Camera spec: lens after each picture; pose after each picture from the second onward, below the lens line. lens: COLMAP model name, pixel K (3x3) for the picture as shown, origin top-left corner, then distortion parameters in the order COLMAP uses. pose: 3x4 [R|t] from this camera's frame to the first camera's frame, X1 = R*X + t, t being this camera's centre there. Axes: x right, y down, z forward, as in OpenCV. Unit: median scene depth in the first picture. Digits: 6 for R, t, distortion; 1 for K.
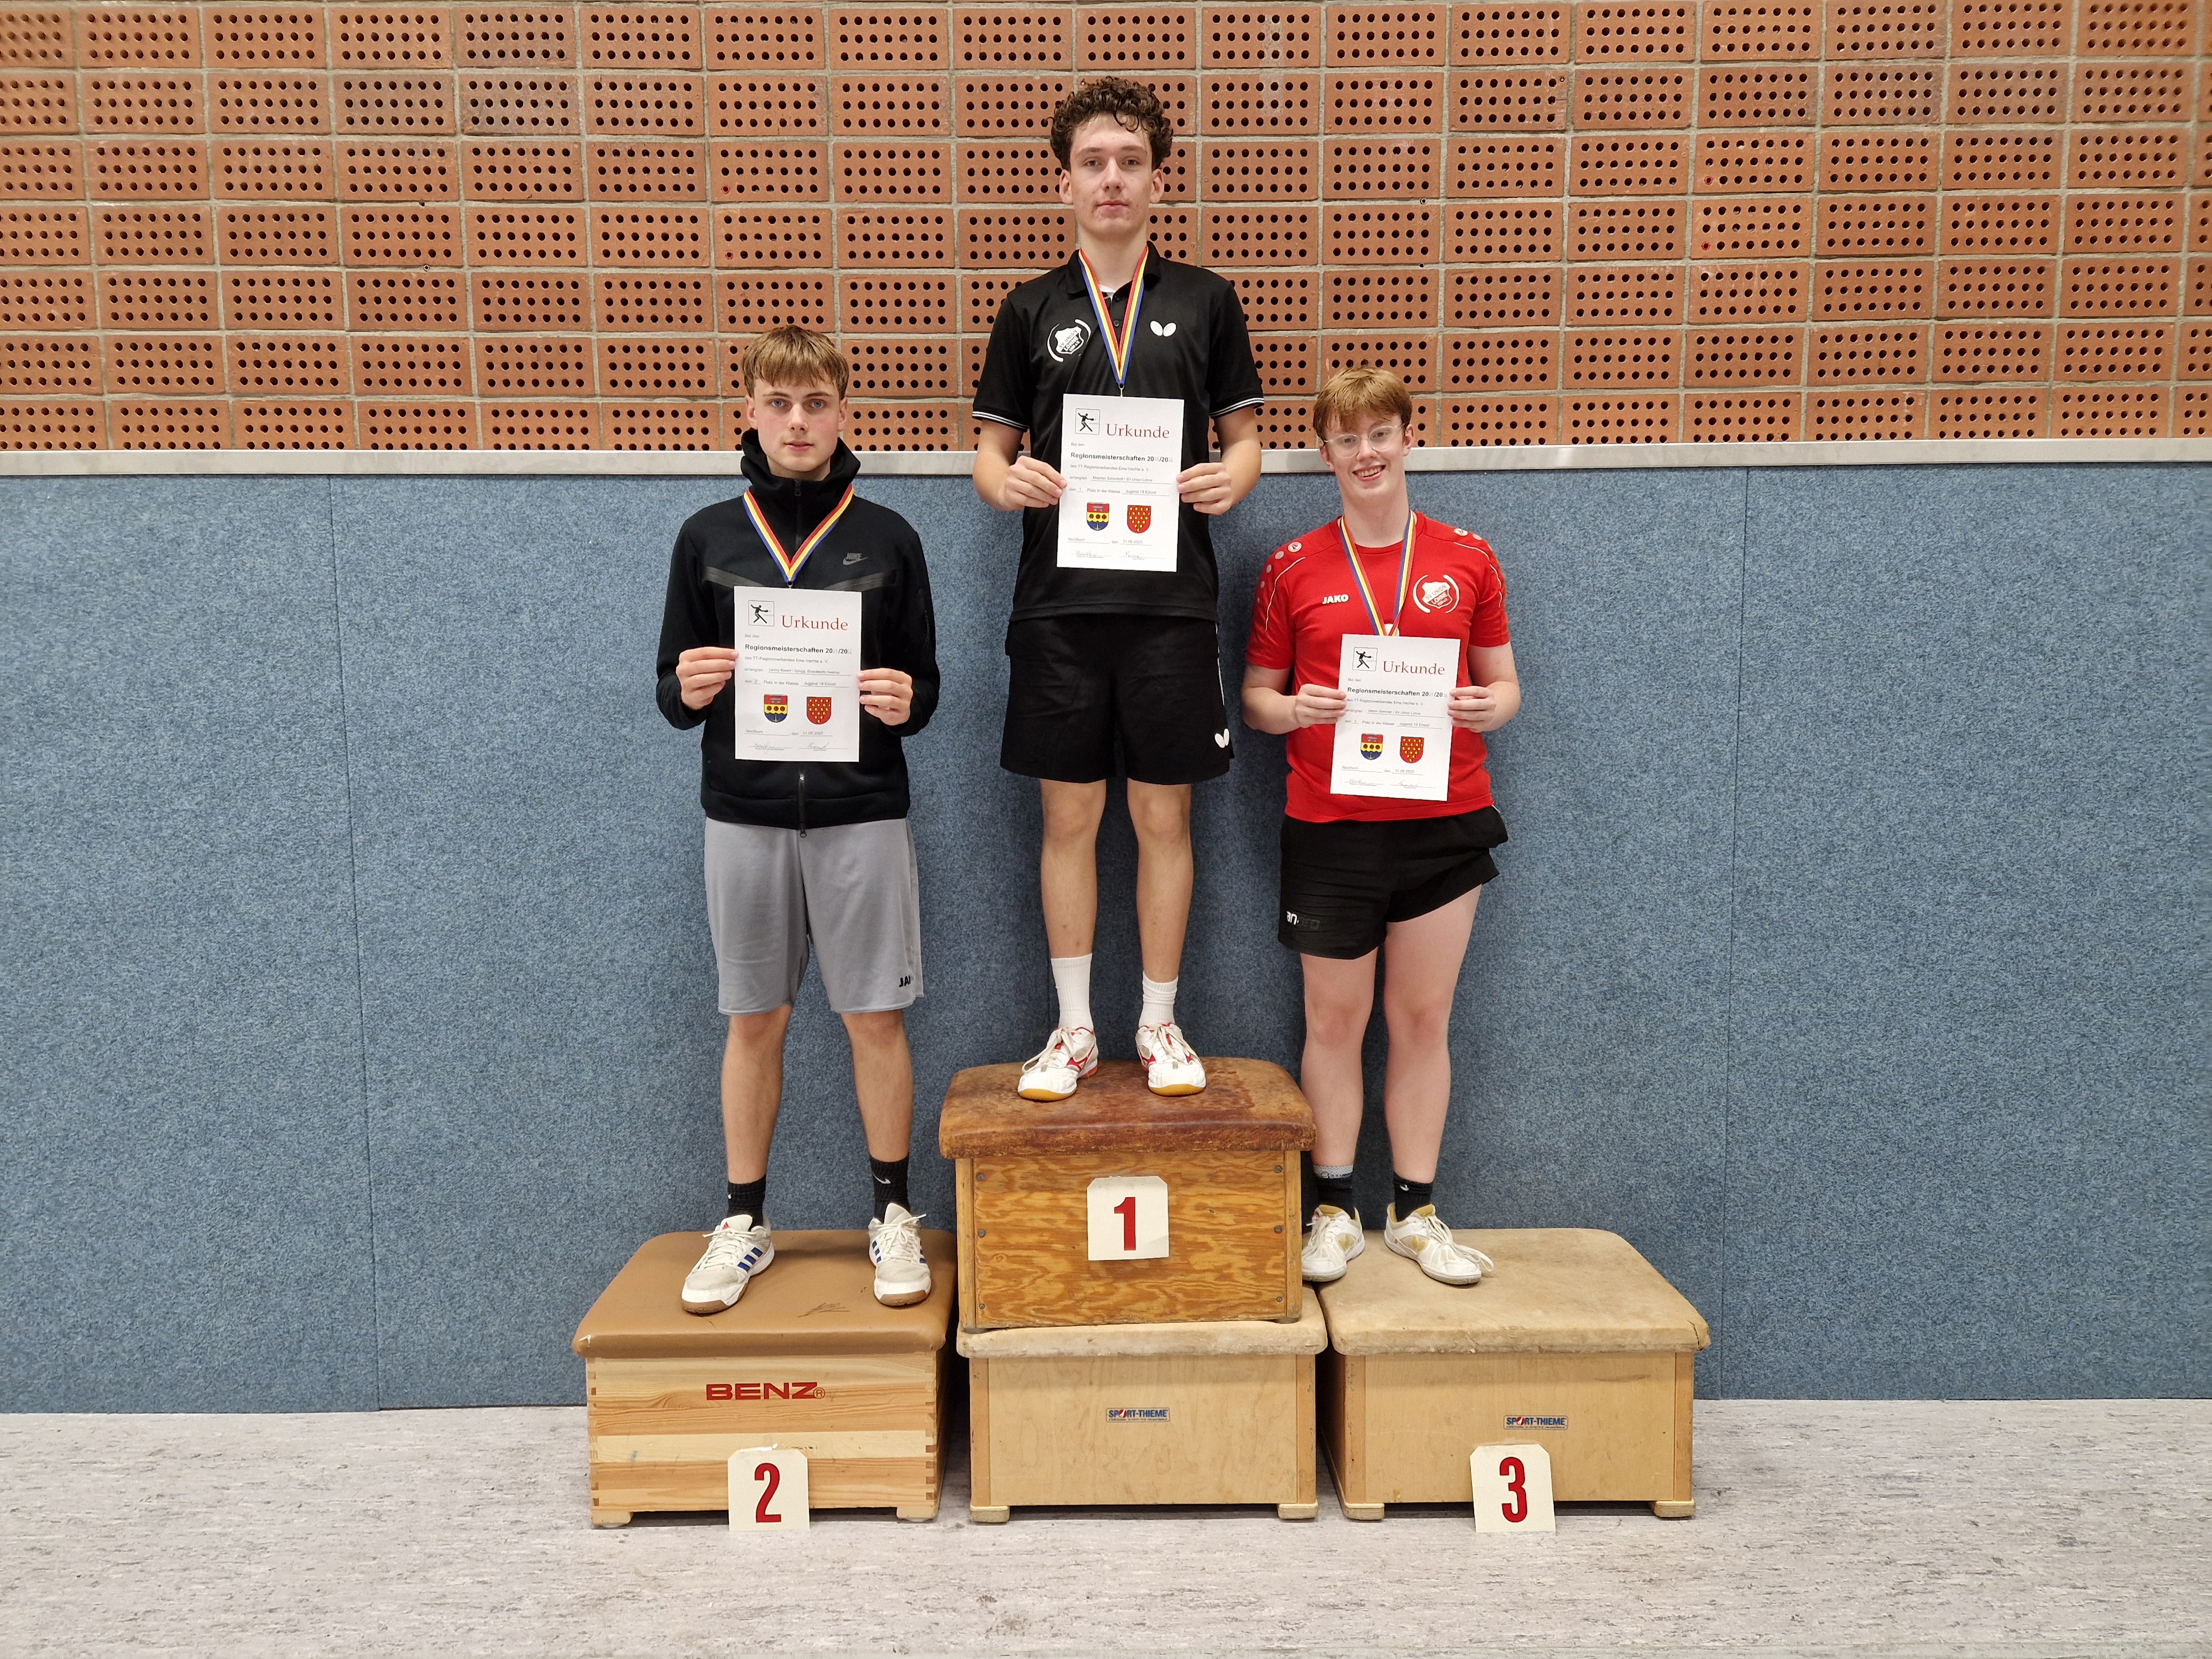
lens RADIAL K [[1491.5, 0, 1096.5], [0, 1491.5, 819.5], [0, 0, 1]] dist [0.075247, -0.066955]
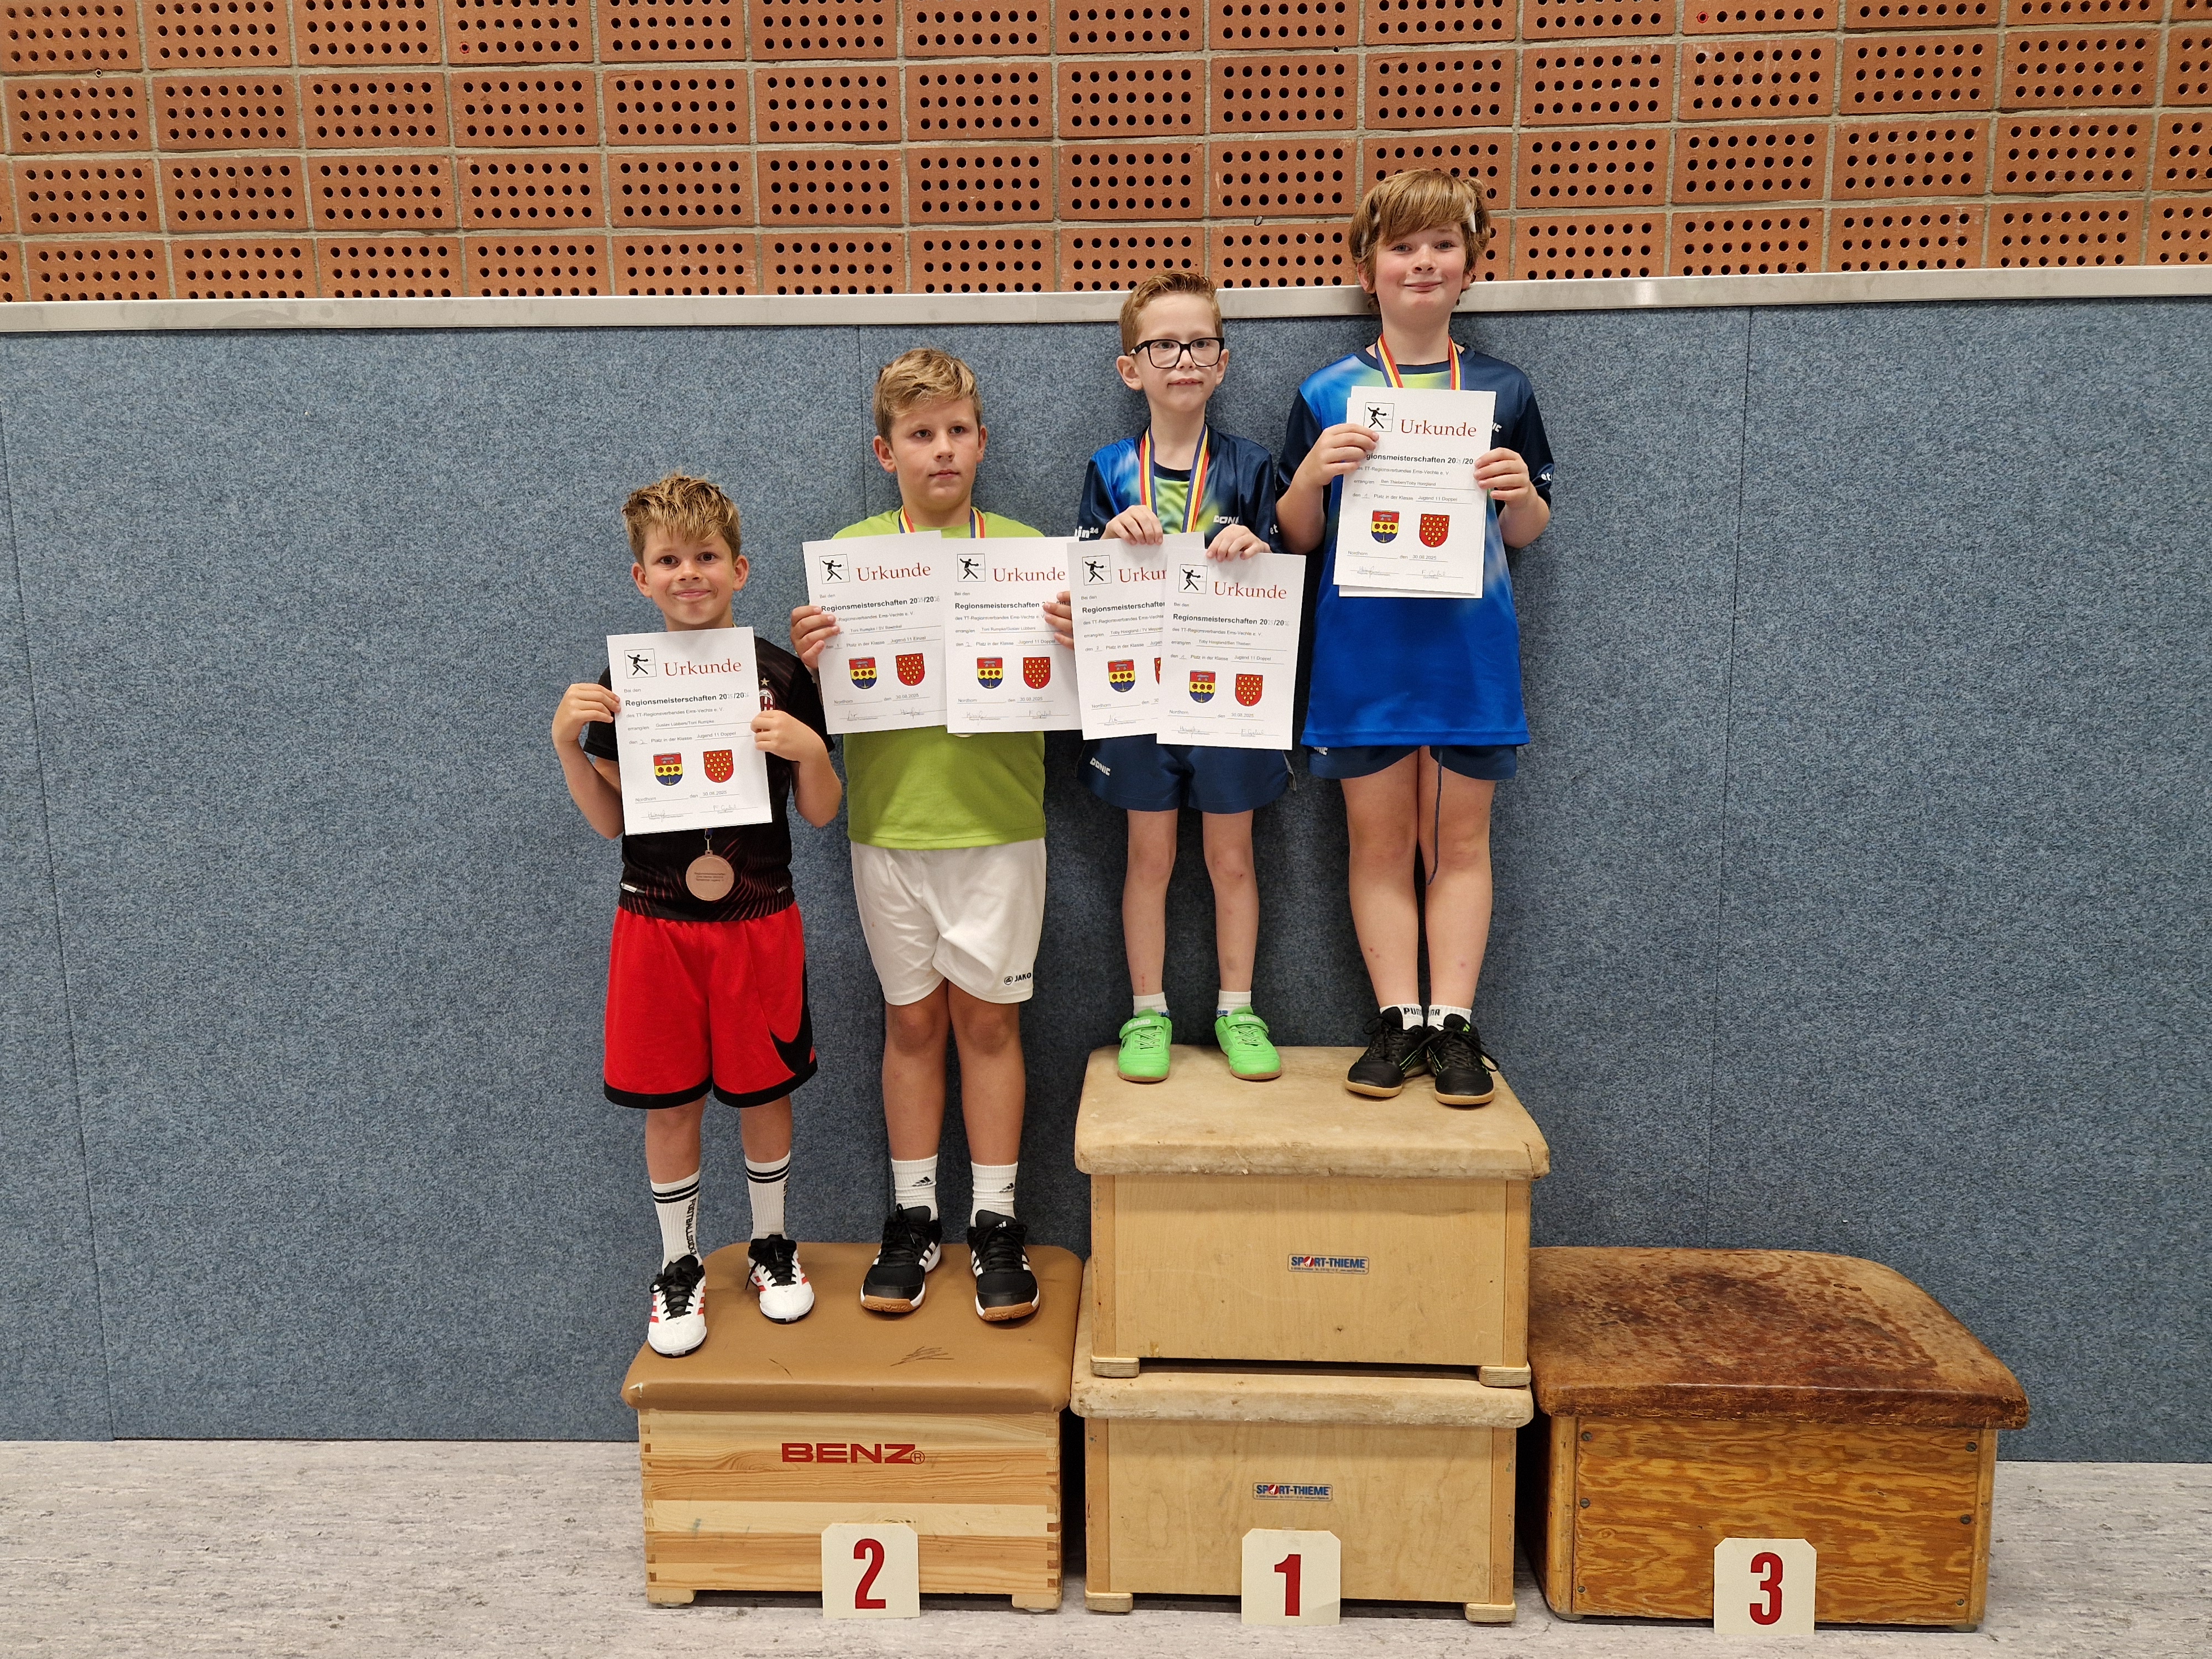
lens RADIAL K [[1548.6, 0, 1089.3], [0, 1548.6, 804.6], [0, 0, 1]] dist [0.075098, -0.069523]
pose [[0.999216, 0.001848, -0.039543, 0.119618], [0.000231, 0.998621, 0.052505, -0.017627], [0.039585, -0.052473, 0.997837, 0.157769]]
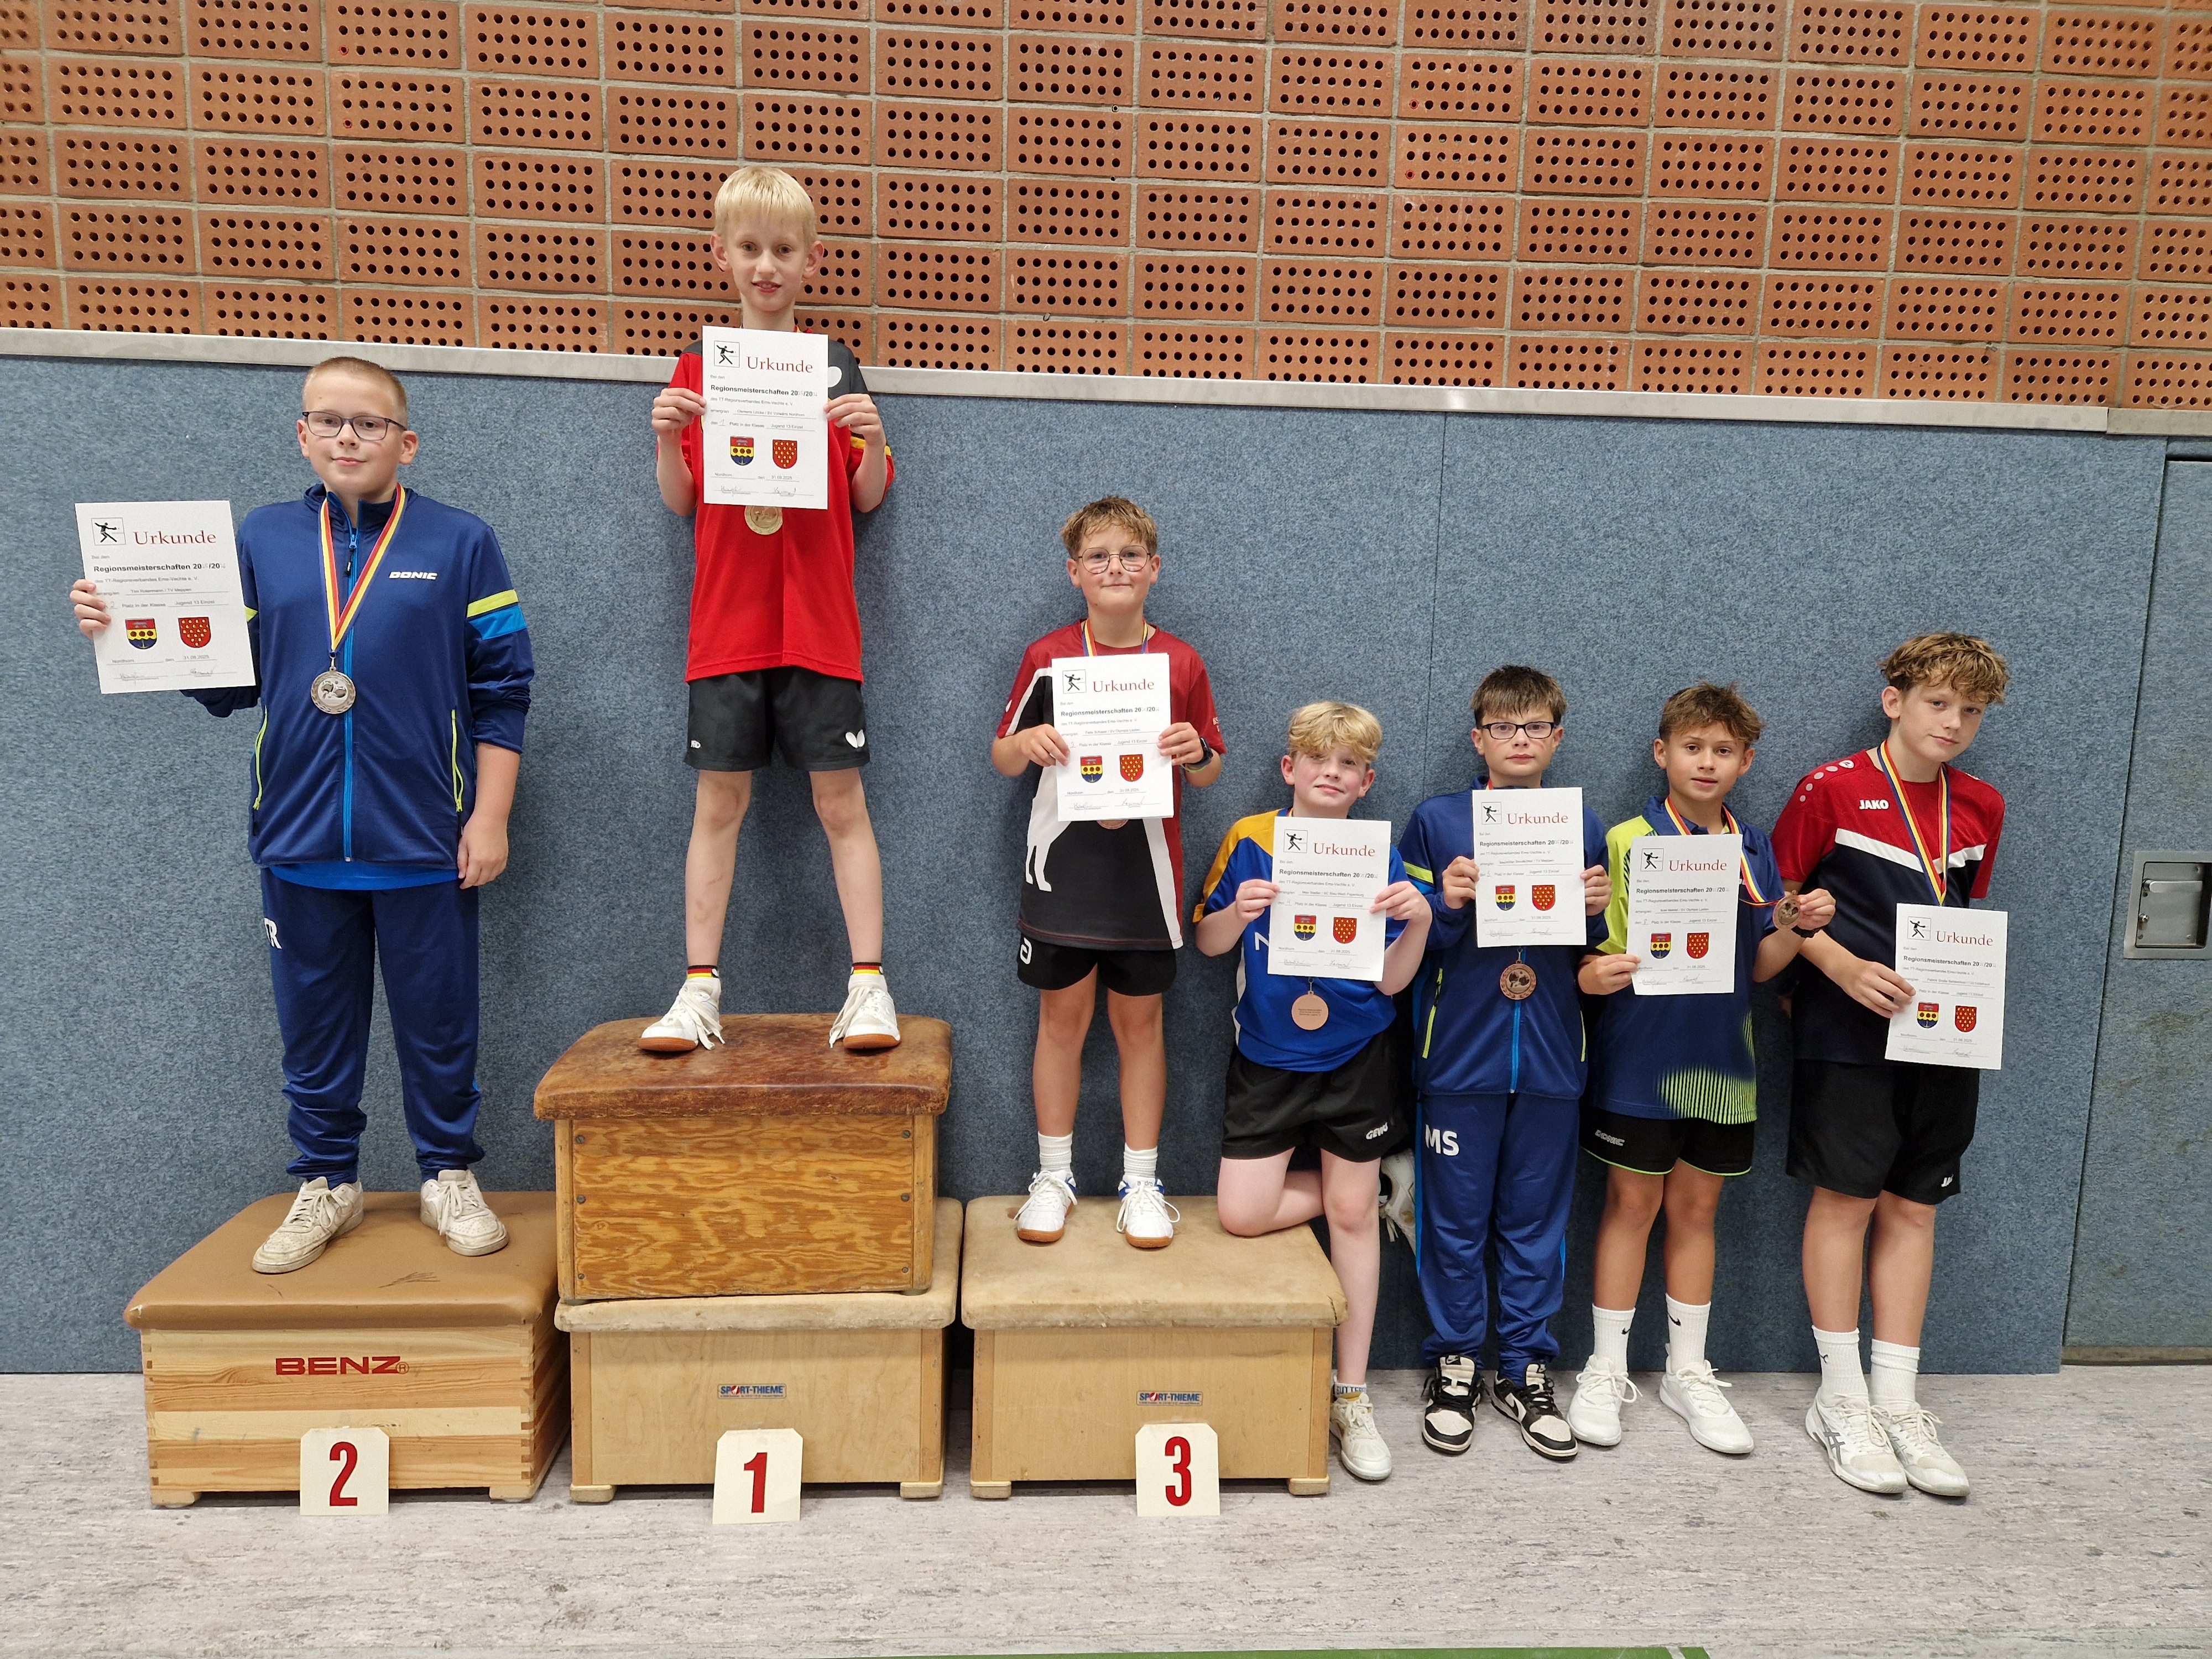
lens RADIAL K [[1491.5, 0, 1094.6], [0, 1491.5, 819.4], [0, 0, 1]] dist [0.075247, -0.066955]
pose [[0.998095, 0.026730, 0.055598, 0.161897], [-0.028707, 0.998973, 0.035063, -0.002318], [-0.054604, -0.036592, 0.997837, 0.050932]]
